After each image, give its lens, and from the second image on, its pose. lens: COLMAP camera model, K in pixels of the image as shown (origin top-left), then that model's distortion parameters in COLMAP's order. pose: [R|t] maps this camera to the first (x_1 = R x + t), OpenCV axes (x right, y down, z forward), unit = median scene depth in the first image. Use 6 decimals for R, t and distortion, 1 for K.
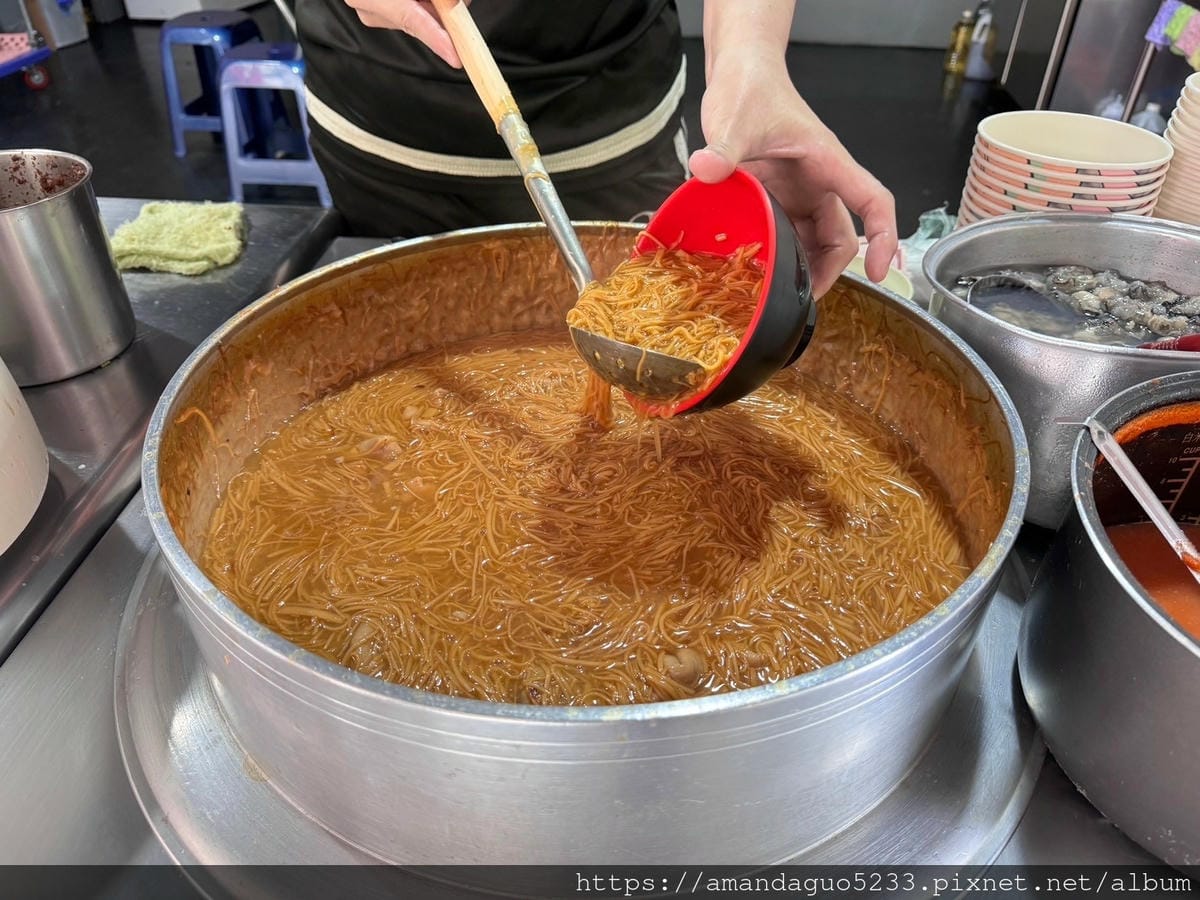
lens RADIAL K [[864.6, 0, 660.4], [0, 864.6, 450.1], [0, 0, 1]] dist [0.009870, -0.007763]
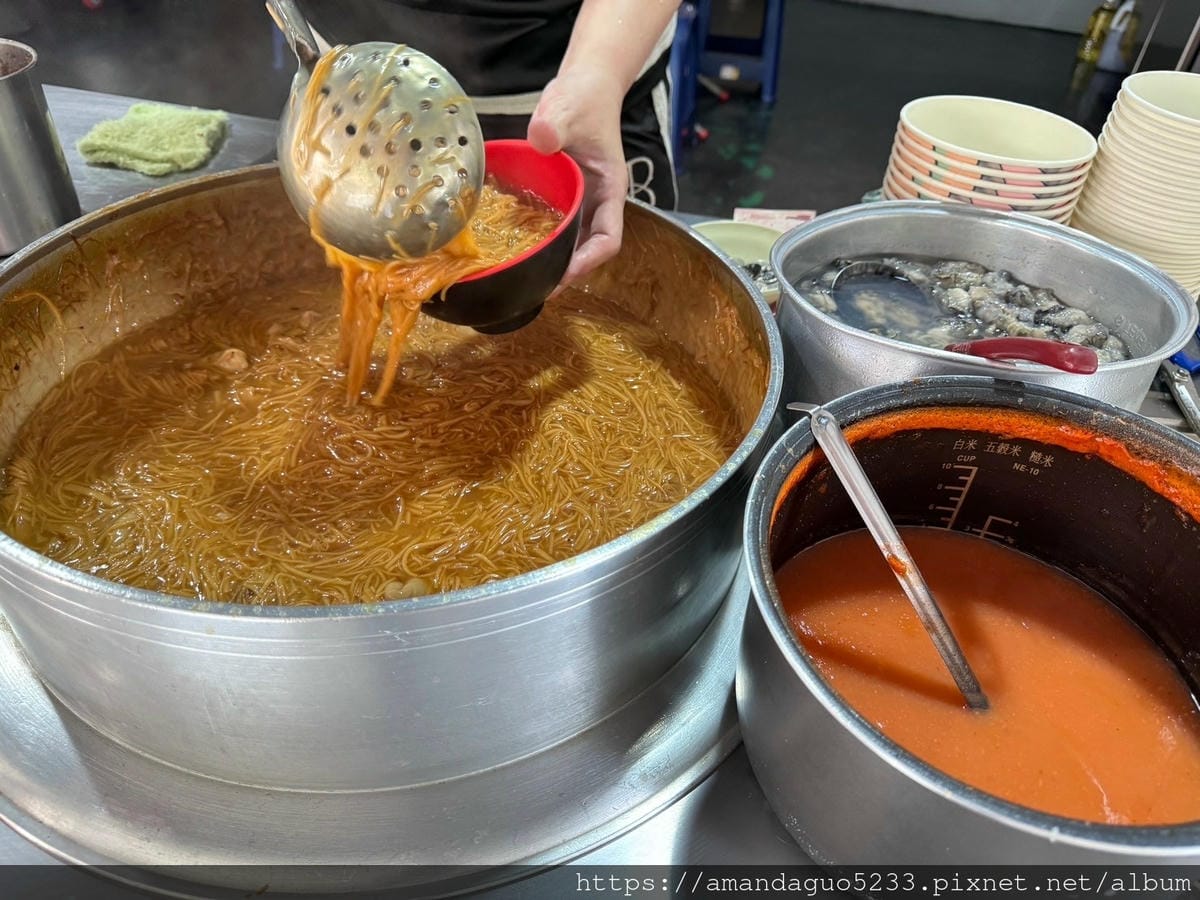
lens RADIAL K [[871.1, 0, 664.6], [0, 871.1, 448.9], [0, 0, 1]] dist [0.005484, -0.004791]
pose [[0.986222, 0.137762, -0.091587, 0.266594], [-0.134004, 0.989912, 0.046009, -0.007354], [0.097001, -0.033102, 0.994734, -0.001384]]
